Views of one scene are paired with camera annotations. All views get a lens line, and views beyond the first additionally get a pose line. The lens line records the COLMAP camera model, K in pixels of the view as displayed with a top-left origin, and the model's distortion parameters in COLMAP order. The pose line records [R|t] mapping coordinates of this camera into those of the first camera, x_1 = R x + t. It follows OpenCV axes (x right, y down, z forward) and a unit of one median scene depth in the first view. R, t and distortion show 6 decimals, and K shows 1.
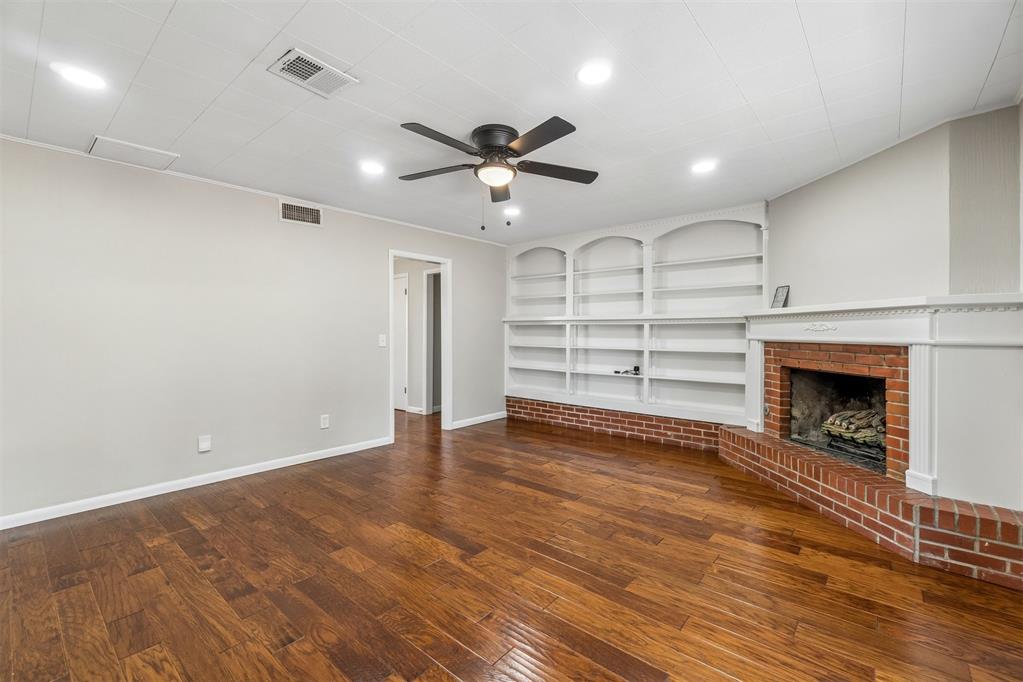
lens RADIAL K [[440.9, 0, 512.8], [0, 440.9, 334.1], [0, 0, 1]] dist [0.001448, 0.000761]
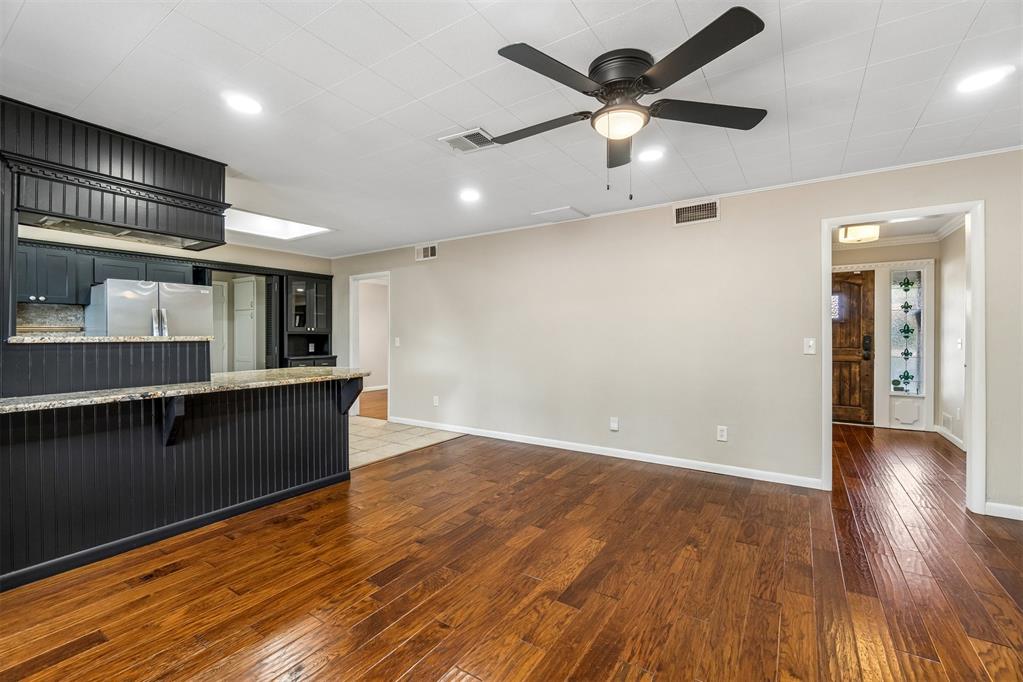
lens RADIAL K [[440.9, 0, 510.2], [0, 440.9, 341.5], [0, 0, 1]] dist [0.001448, 0.000761]
pose [[0.125664, 0.016180, -0.991941, 0.453425], [-0.000887, 0.999868, 0.016197, -0.005963], [0.992072, -0.001156, 0.125662, 0.496931]]
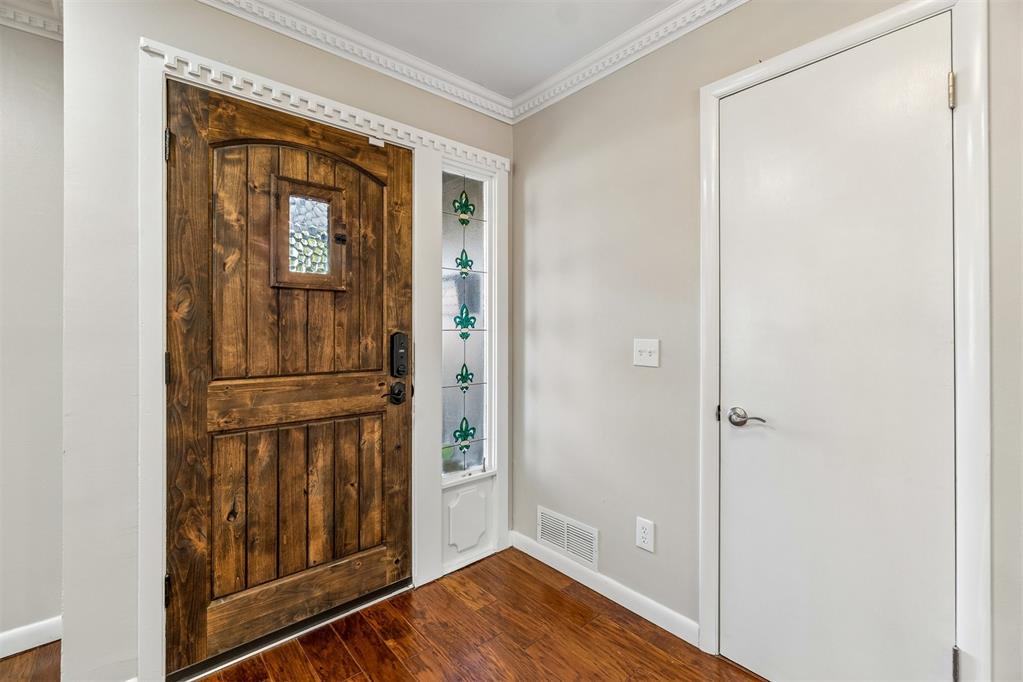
lens RADIAL K [[440.9, 0, 512.0], [0, 440.9, 323.1], [0, 0, 1]] dist [0.001448, 0.000761]
pose [[0.989430, 0.001128, -0.145008, -0.181555], [-0.001860, 0.999986, -0.004907, -0.009486], [0.145000, 0.005125, 0.989418, 1.002045]]
